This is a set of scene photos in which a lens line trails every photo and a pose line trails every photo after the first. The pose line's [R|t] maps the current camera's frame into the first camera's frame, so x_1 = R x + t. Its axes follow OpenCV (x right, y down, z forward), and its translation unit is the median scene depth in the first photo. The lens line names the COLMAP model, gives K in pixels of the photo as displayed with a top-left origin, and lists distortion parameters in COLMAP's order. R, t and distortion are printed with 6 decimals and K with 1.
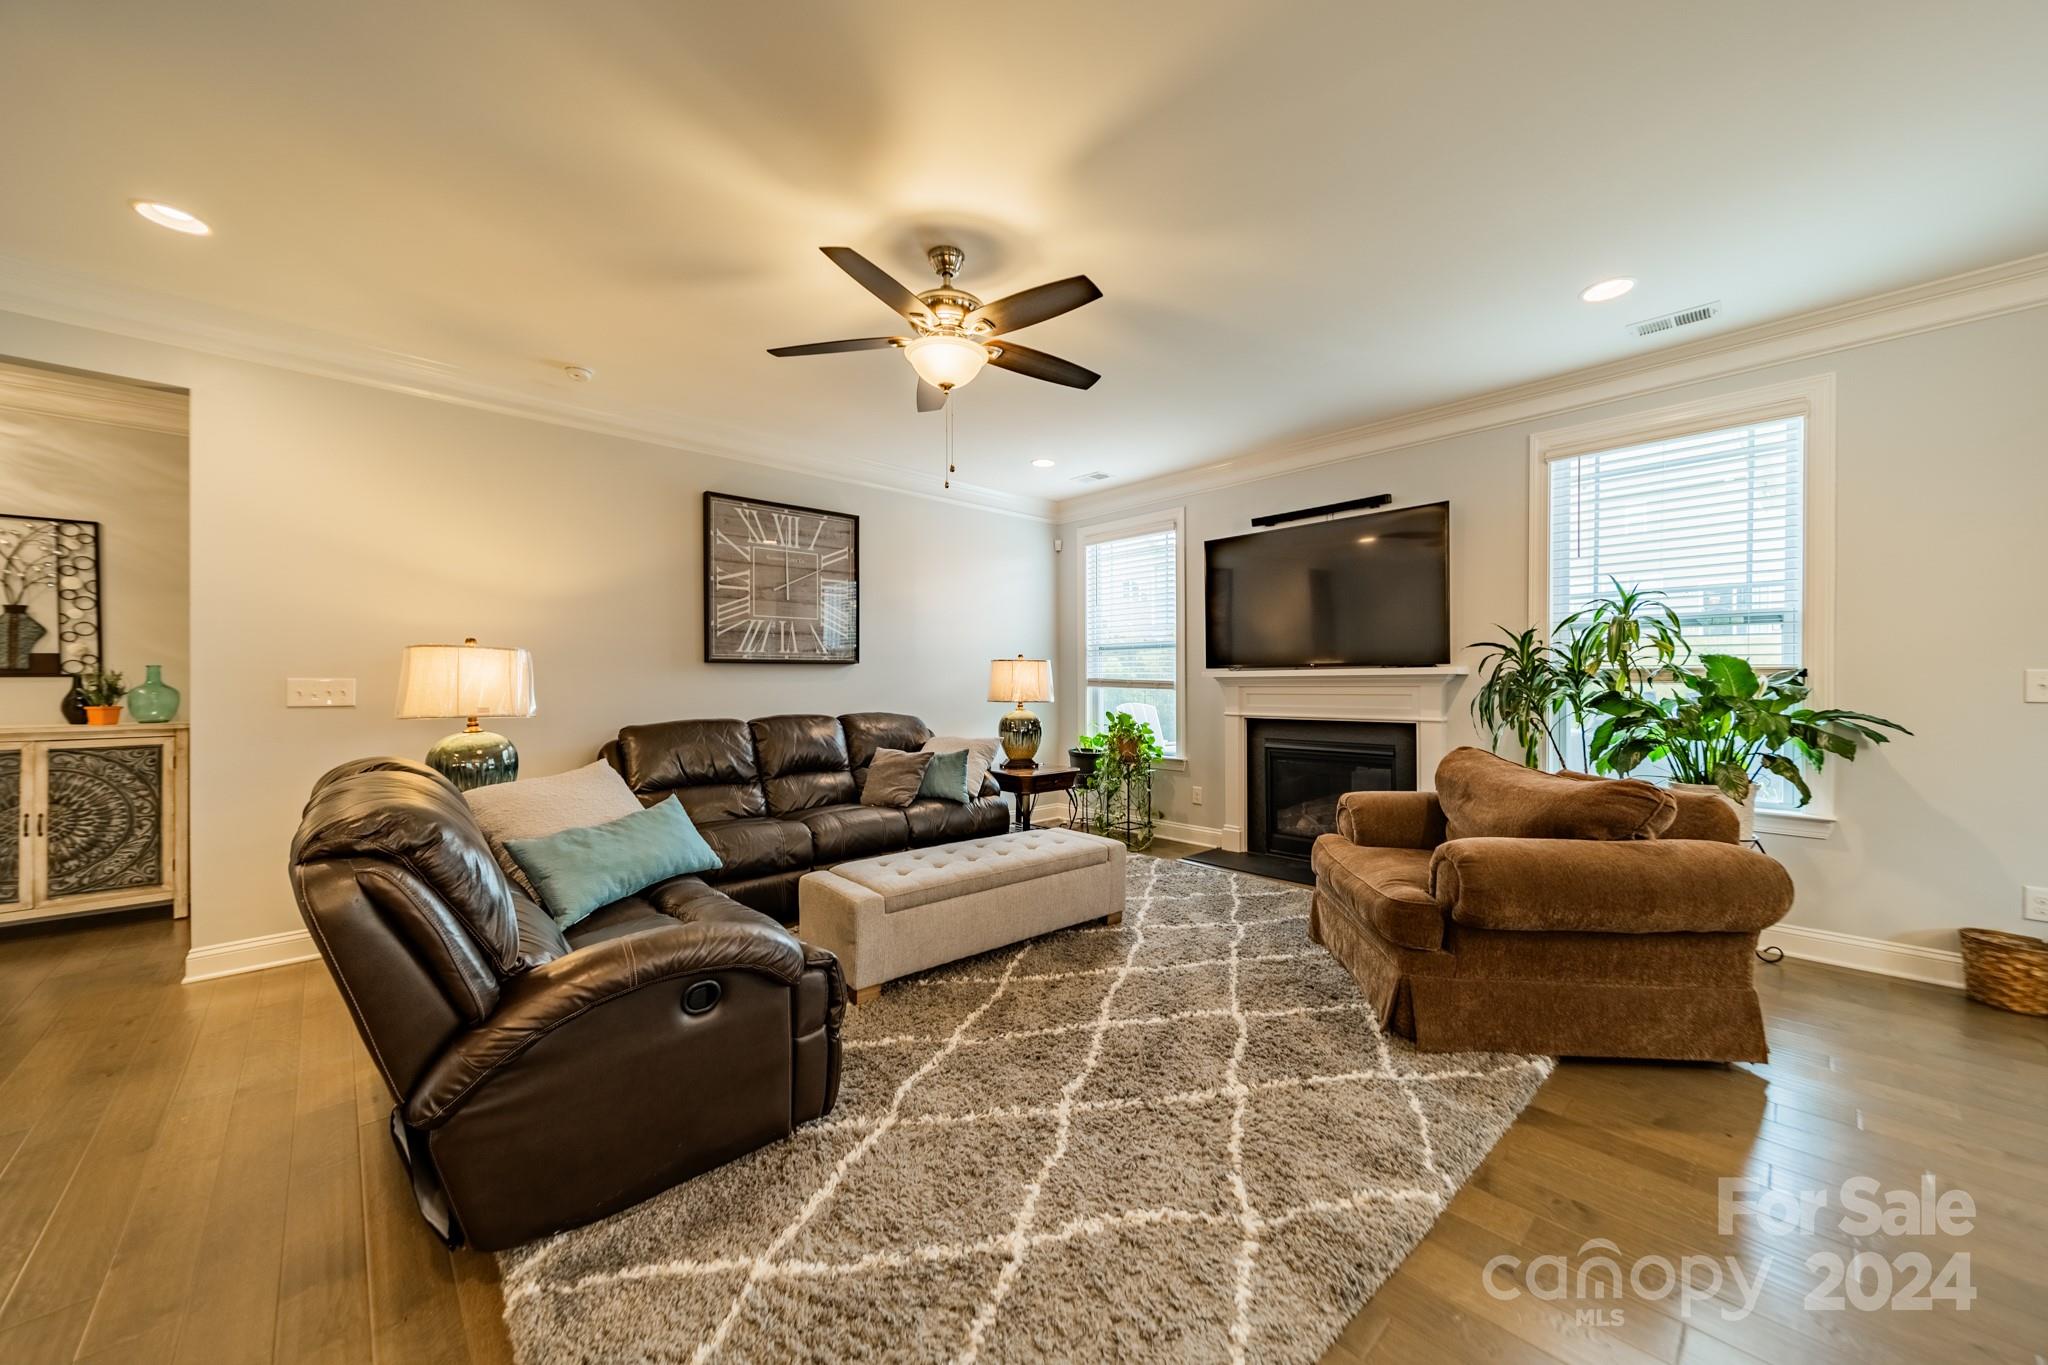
lens RADIAL K [[734.5, 0, 1013.2], [0, 734.5, 679.7], [0, 0, 1]] dist [0.007301, 0.000159]
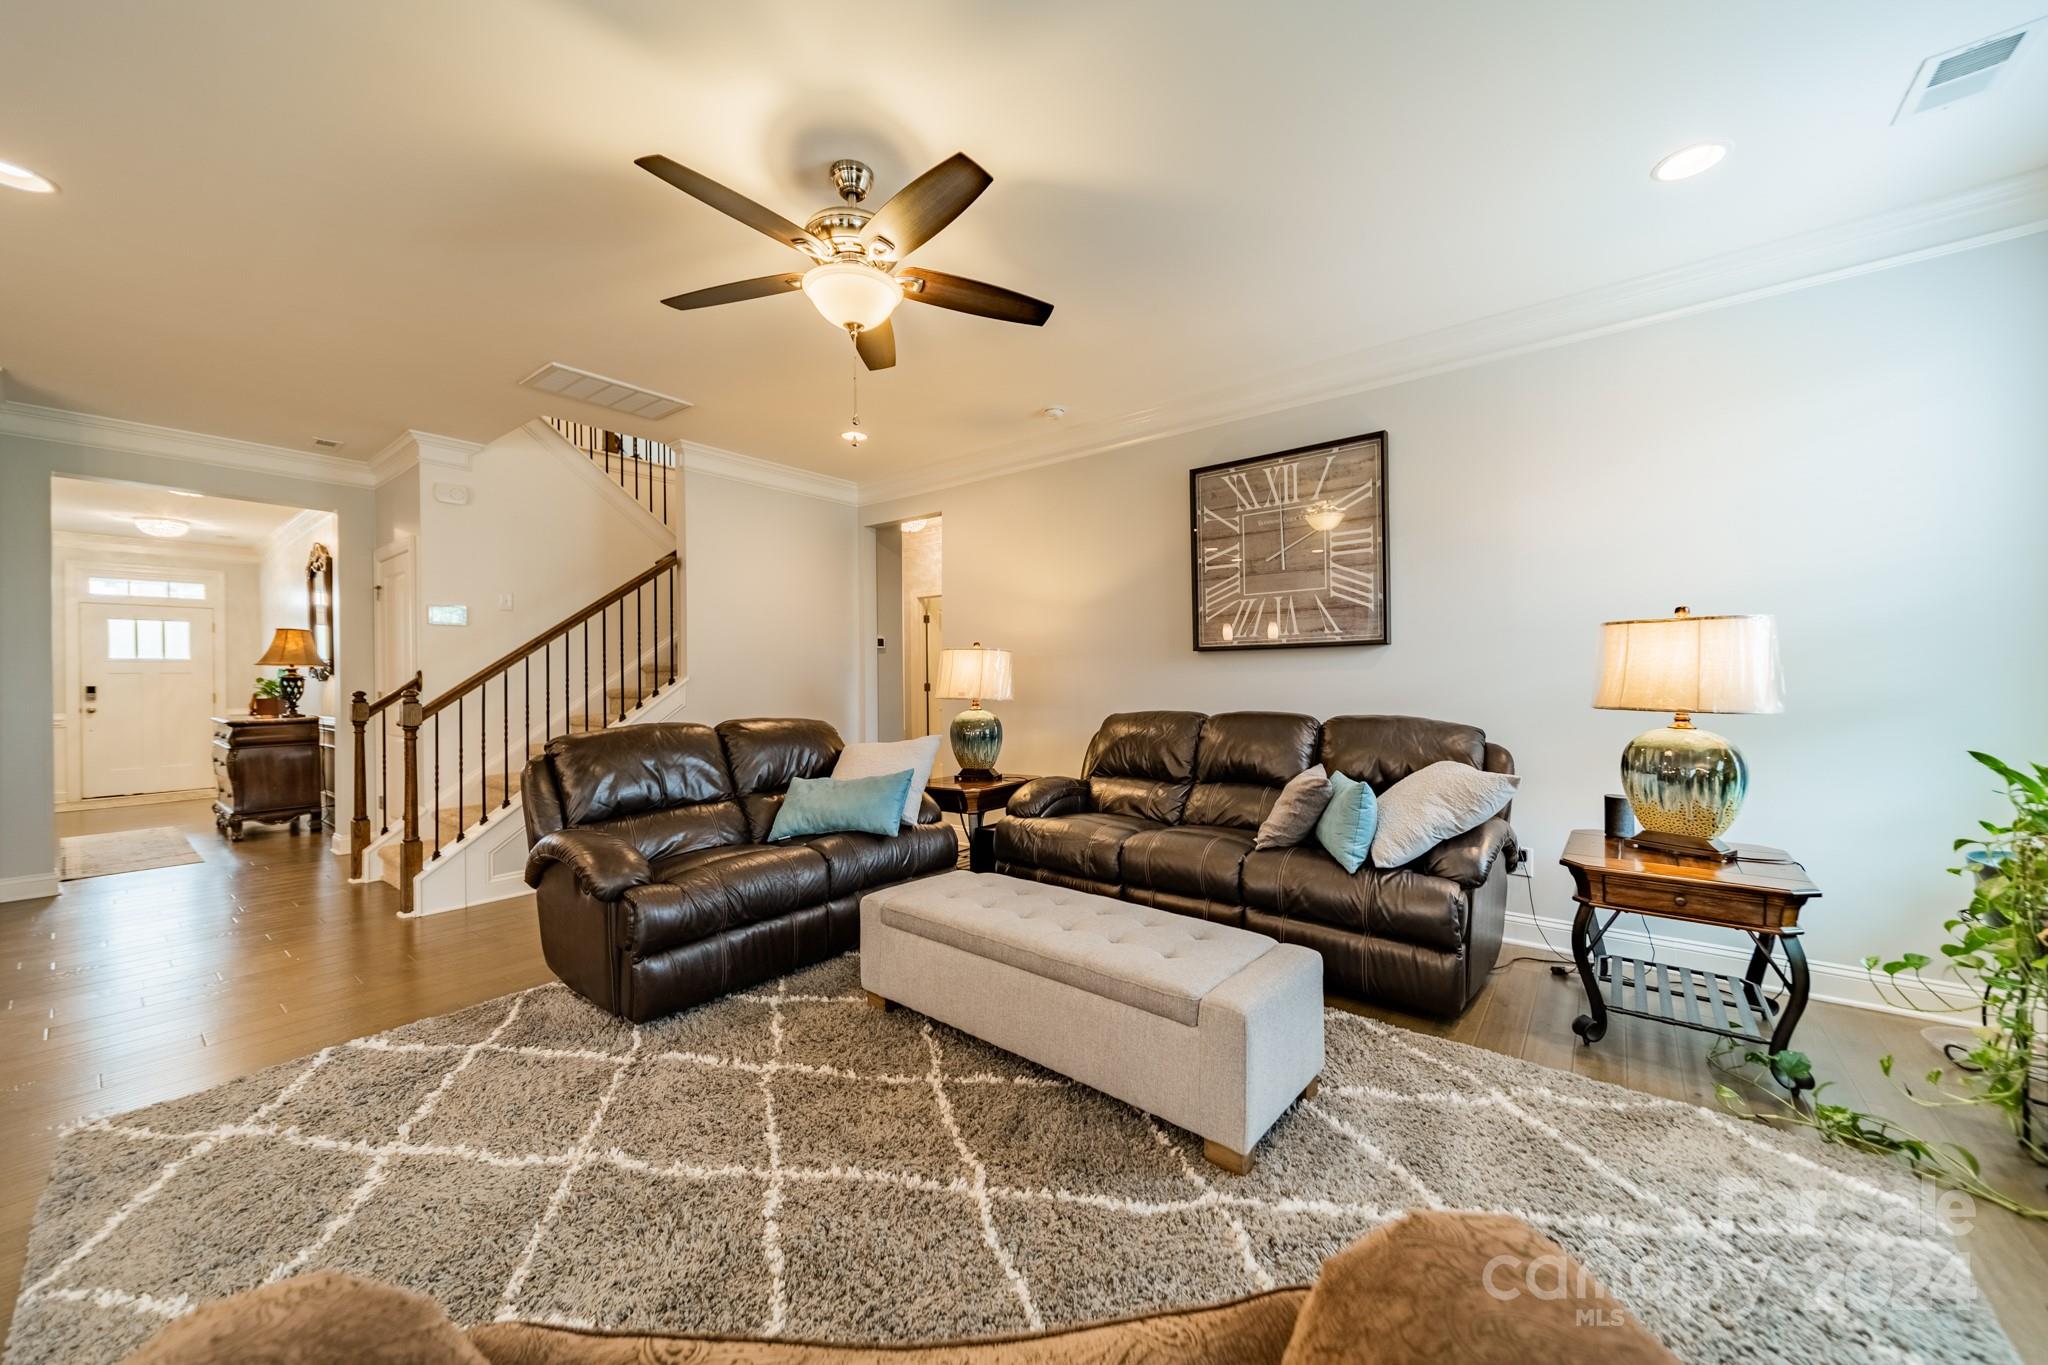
lens RADIAL K [[734.5, 0, 1045.9], [0, 734.5, 678.7], [0, 0, 1]] dist [0.007301, 0.000159]
pose [[0.176400, 0.003531, -0.984312, 0.543196], [0.012170, 0.999909, 0.005768, 0.004311], [0.984243, -0.012996, 0.176341, 0.731712]]
